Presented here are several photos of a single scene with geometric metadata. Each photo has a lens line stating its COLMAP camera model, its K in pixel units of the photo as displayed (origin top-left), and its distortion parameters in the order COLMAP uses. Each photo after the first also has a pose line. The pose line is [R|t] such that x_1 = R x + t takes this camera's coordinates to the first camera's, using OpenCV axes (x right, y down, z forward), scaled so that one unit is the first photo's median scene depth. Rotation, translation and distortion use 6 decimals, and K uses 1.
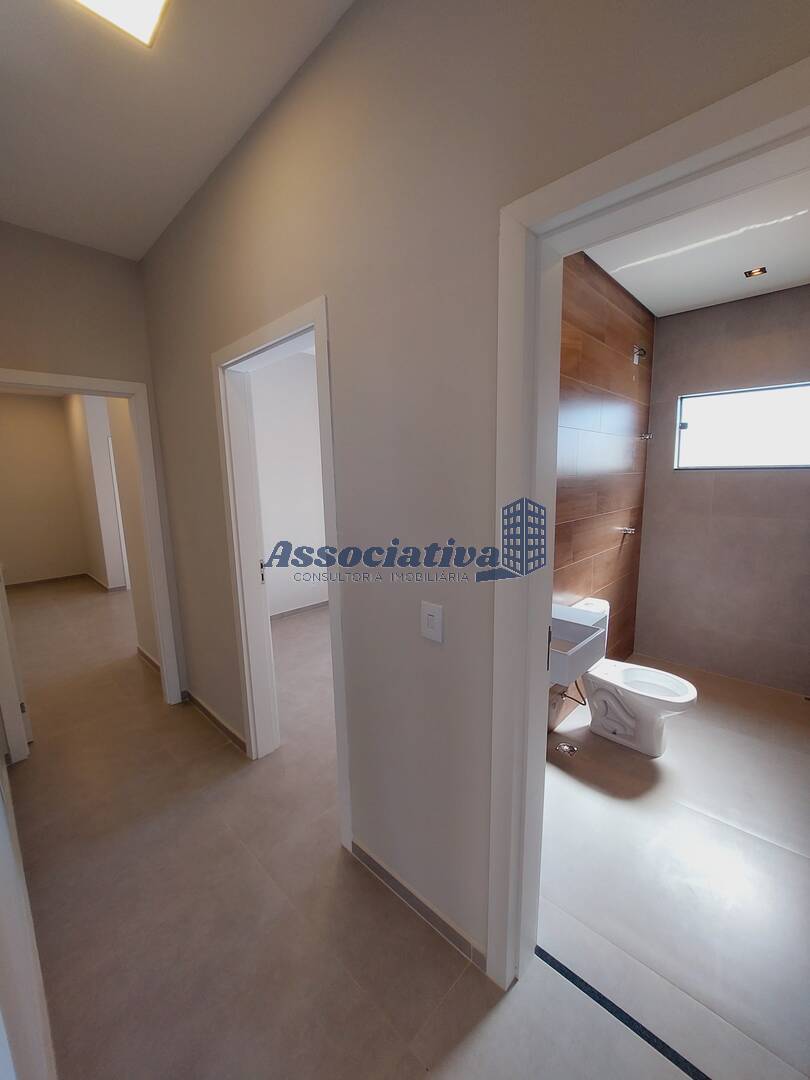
lens RADIAL K [[436.4, 0, 400.9], [0, 436.4, 540.6], [0, 0, 1]] dist [-0.015155, -0.000495]
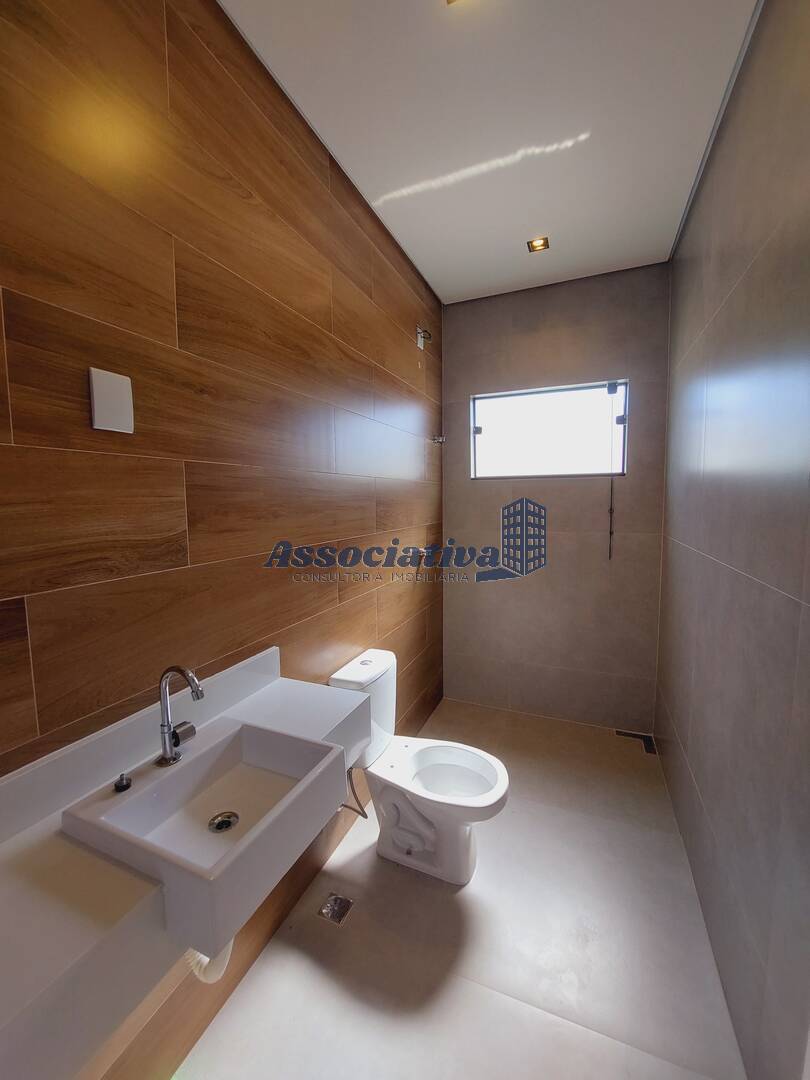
lens RADIAL K [[436.4, 0, 403.8], [0, 436.4, 533.2], [0, 0, 1]] dist [-0.015155, -0.000495]
pose [[0.930910, -0.021978, 0.364586, 0.206692], [0.049453, 0.996581, -0.066194, -0.006504], [-0.361885, 0.079651, 0.928814, 0.278015]]
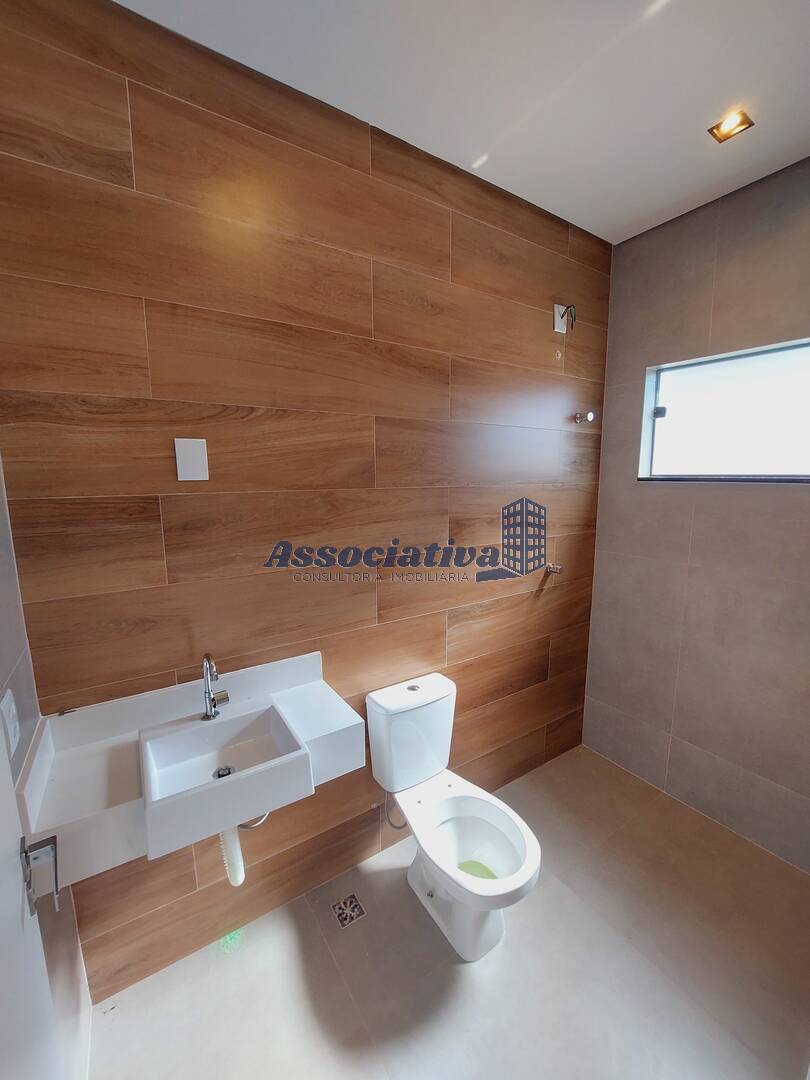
lens RADIAL K [[436.4, 0, 404.9], [0, 436.4, 544.8], [0, 0, 1]] dist [-0.015155, -0.000495]
pose [[0.977849, 0.044345, -0.204562, 0.460776], [-0.043472, 0.999016, 0.008761, -0.059111], [0.204749, 0.000326, 0.978814, 0.306712]]
